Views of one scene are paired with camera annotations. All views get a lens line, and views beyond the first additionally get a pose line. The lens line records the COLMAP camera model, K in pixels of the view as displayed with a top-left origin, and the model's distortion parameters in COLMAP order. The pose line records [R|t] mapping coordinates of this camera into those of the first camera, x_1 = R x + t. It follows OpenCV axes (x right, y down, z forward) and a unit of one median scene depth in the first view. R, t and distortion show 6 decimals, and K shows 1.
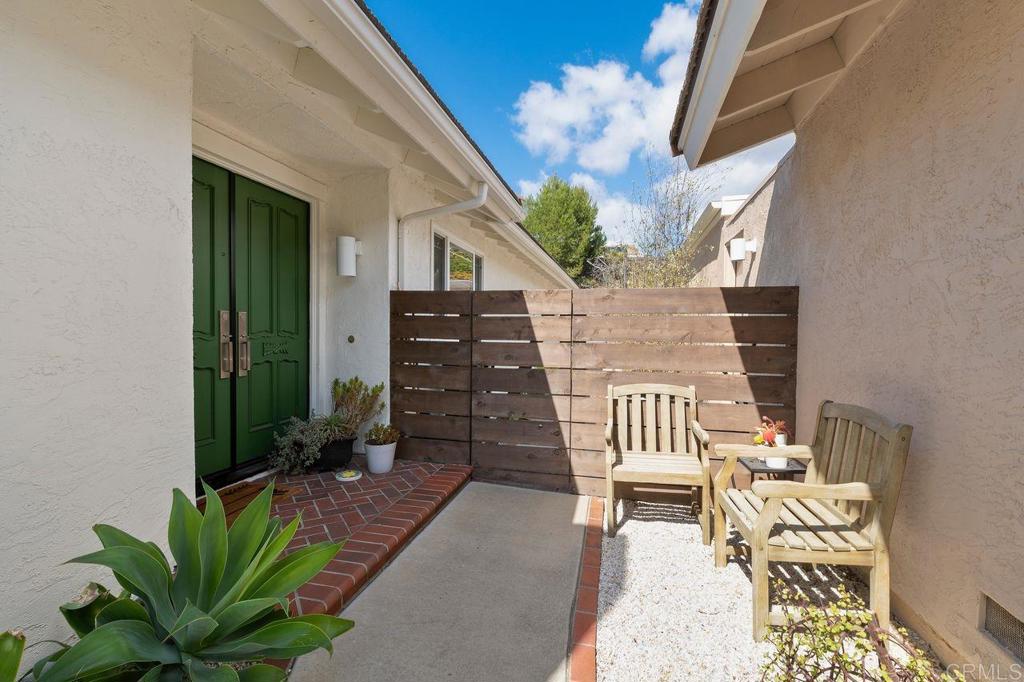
lens RADIAL K [[534.3, 0, 516.8], [0, 534.3, 334.1], [0, 0, 1]] dist [0.000381, -0.000129]
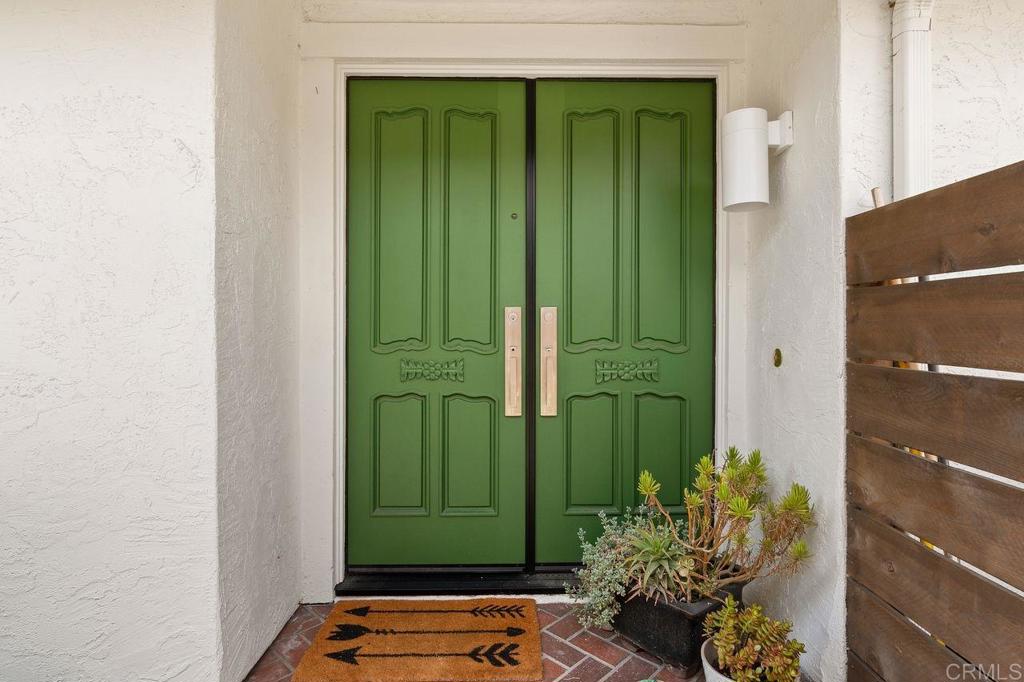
lens RADIAL K [[534.3, 0, 516.8], [0, 534.3, 334.1], [0, 0, 1]] dist [0.000381, -0.000129]
pose [[0.230266, -0.010057, -0.973076, 0.052083], [0.001438, 0.999949, -0.009994, -0.005521], [0.973127, 0.000902, 0.230269, 0.809301]]
